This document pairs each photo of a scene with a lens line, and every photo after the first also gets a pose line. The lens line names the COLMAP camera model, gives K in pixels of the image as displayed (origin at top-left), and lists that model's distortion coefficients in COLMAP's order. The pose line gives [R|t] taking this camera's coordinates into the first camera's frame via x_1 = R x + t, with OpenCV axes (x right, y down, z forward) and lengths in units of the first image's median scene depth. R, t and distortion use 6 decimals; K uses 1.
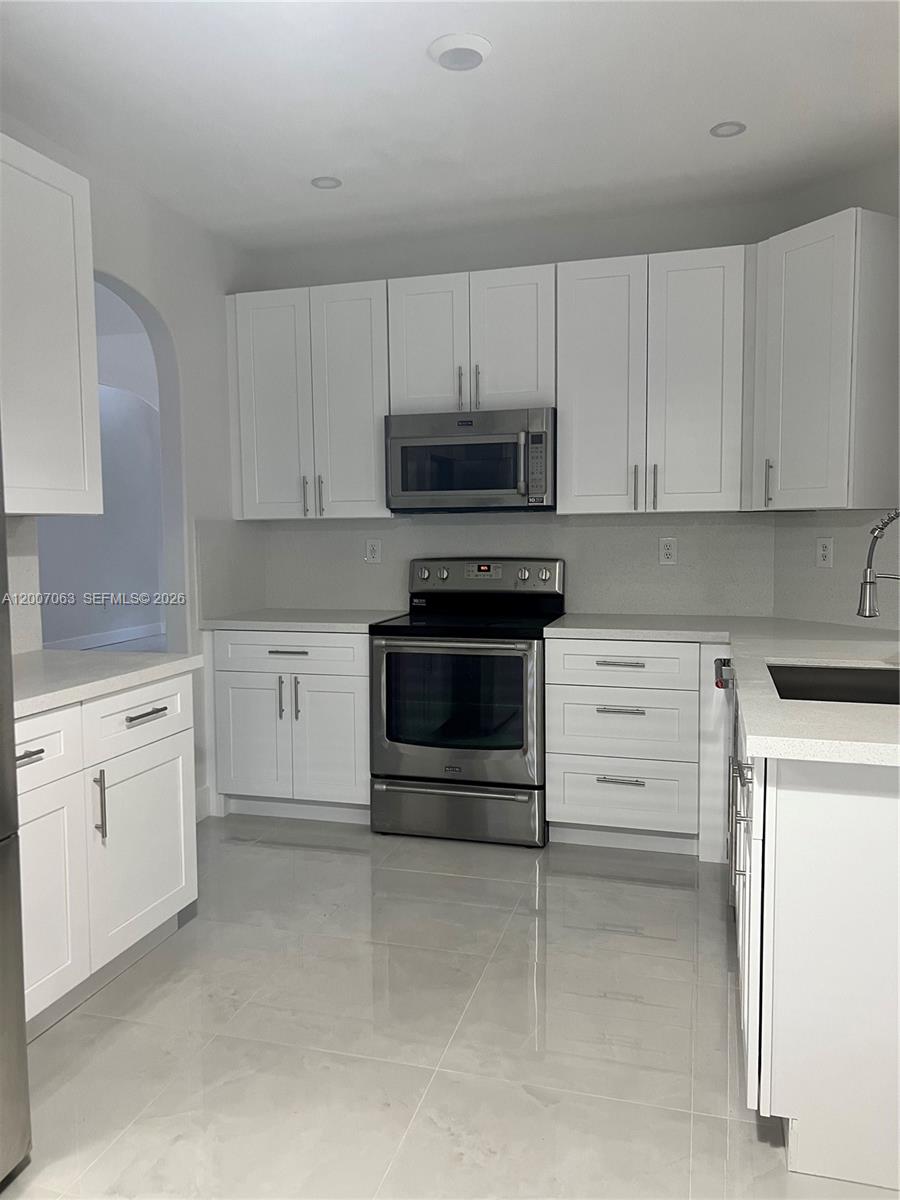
lens RADIAL K [[901.6, 0, 452.3], [0, 901.6, 600.2], [0, 0, 1]] dist [0.039907, -0.016375]
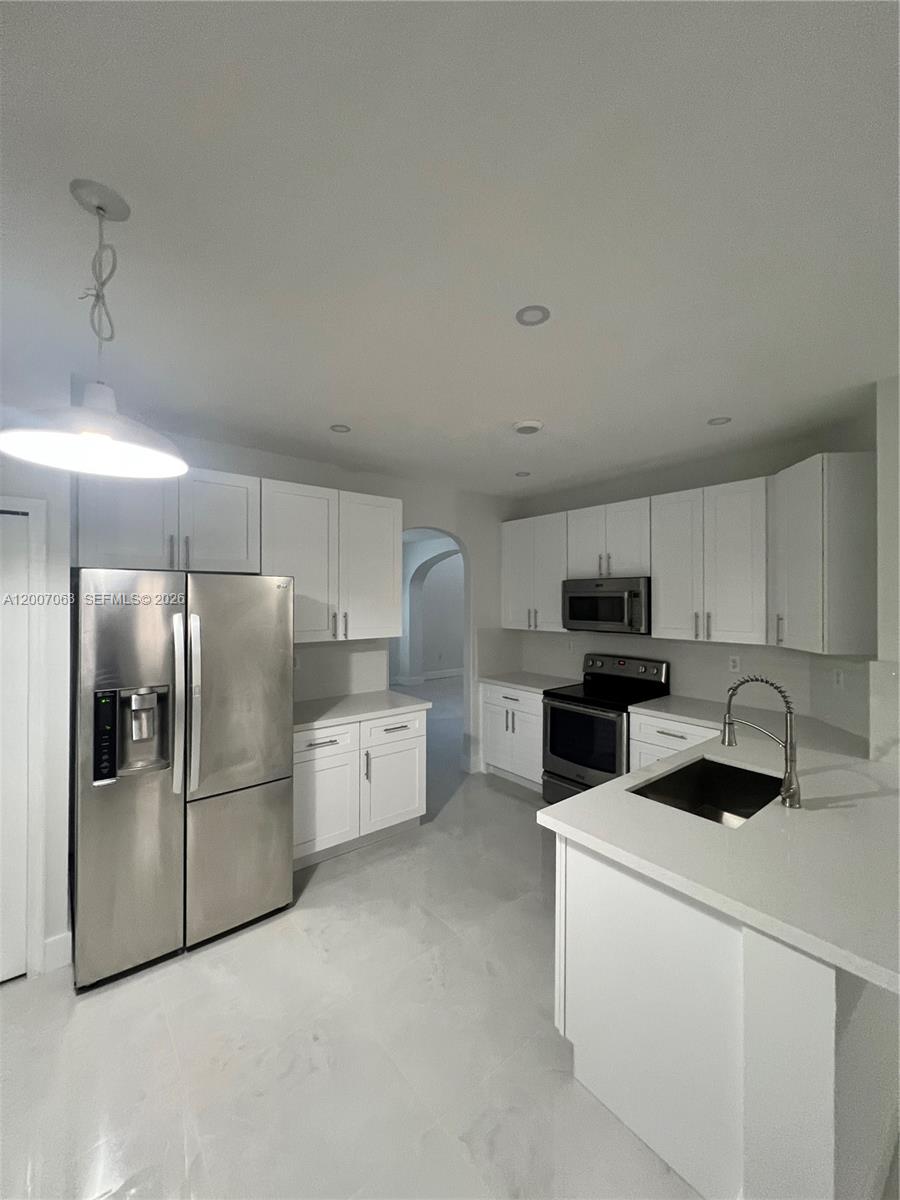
lens RADIAL K [[480.1, 0, 448.8], [0, 480.1, 595.5], [0, 0, 1]] dist [0.001012, -0.000007]
pose [[0.822956, 0.006542, -0.568068, 0.321191], [-0.055785, 0.996032, -0.069344, -0.091633], [0.565360, 0.088756, 0.820055, 0.027909]]
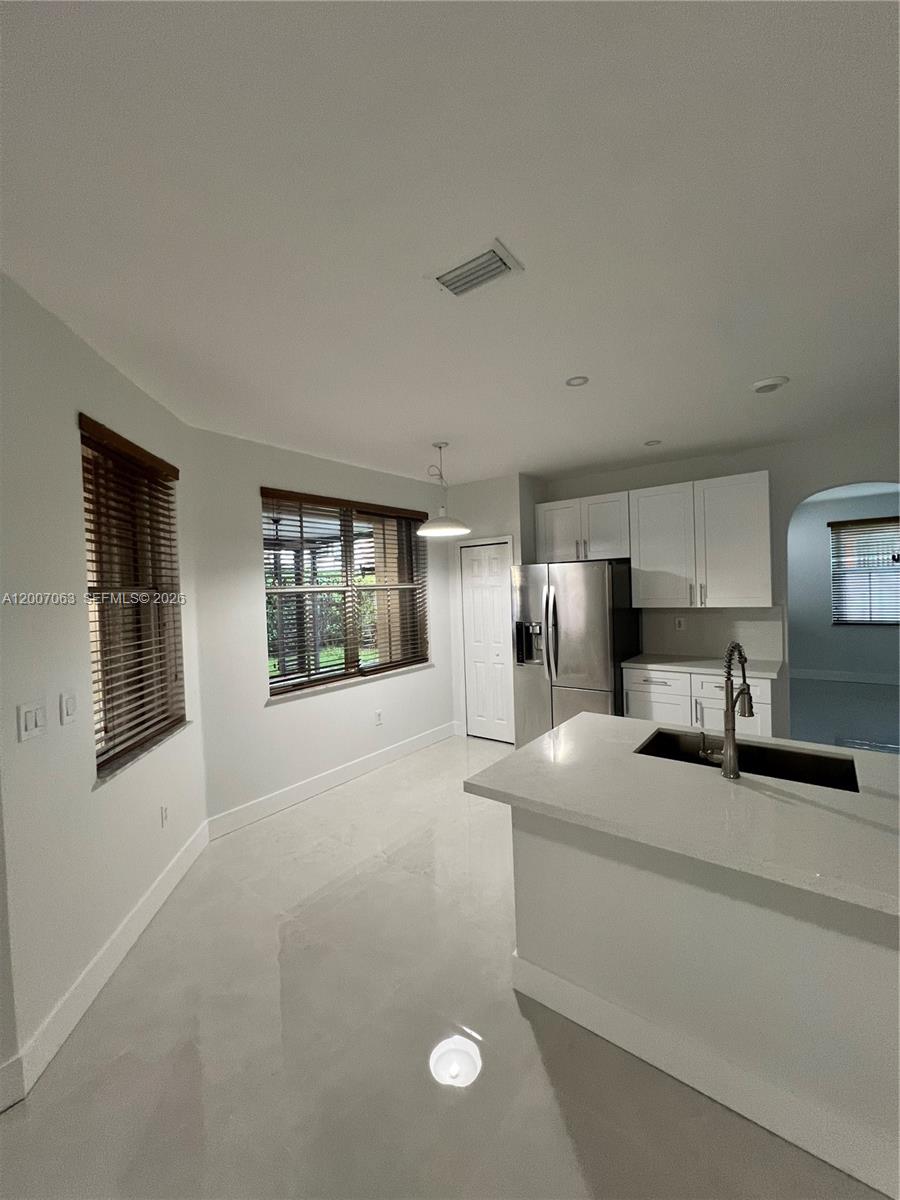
lens RADIAL K [[481.1, 0, 451.7], [0, 481.1, 600.4], [0, 0, 1]] dist [0.000325, 0.000004]
pose [[-0.367341, 0.044657, -0.929014, 0.824084], [-0.037615, 0.997316, 0.062814, -0.120265], [0.929325, 0.058019, -0.364676, 0.517897]]
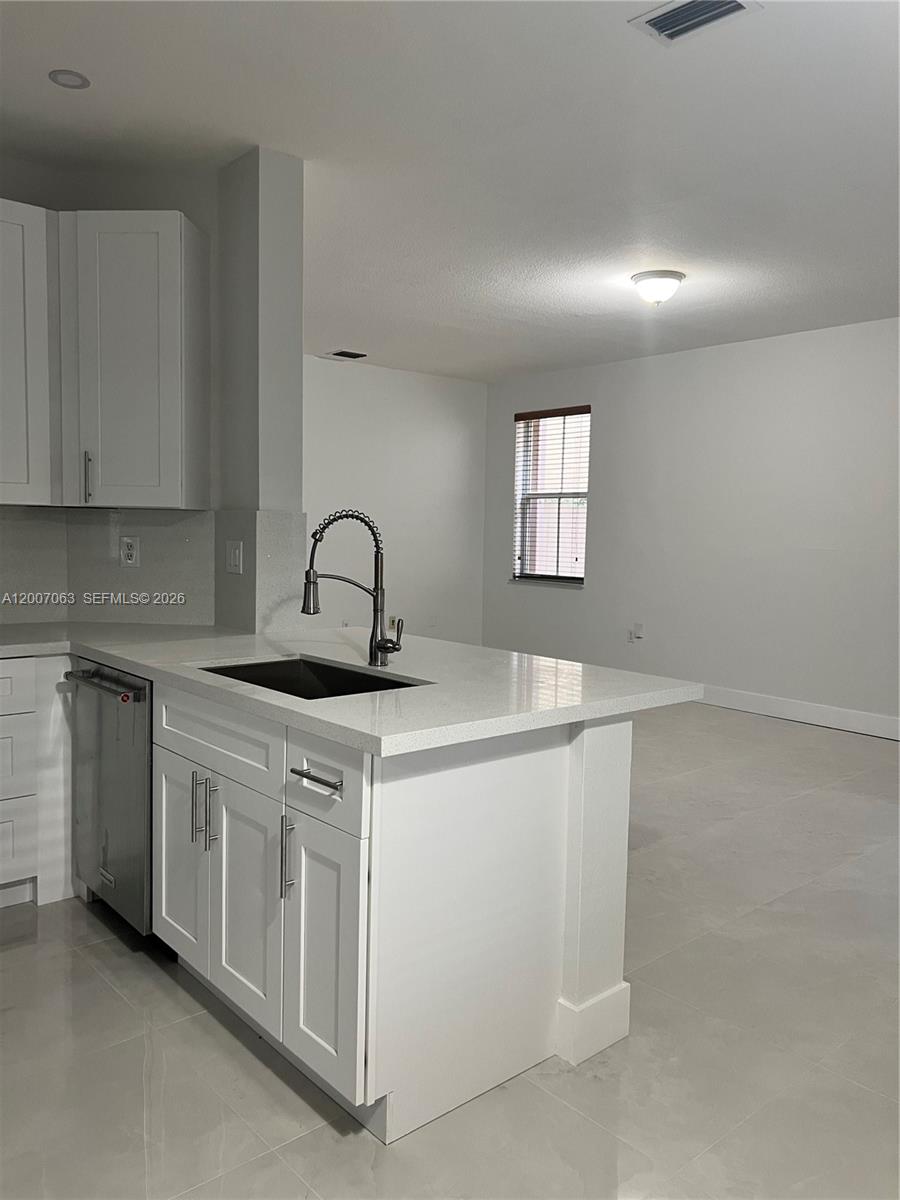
lens RADIAL K [[901.6, 0, 447.0], [0, 901.6, 597.5], [0, 0, 1]] dist [0.039907, -0.016375]
pose [[0.547701, -0.041393, 0.835649, -0.212265], [0.039847, 0.998933, 0.023364, -0.012166], [-0.835725, 0.020502, 0.548766, 0.170015]]
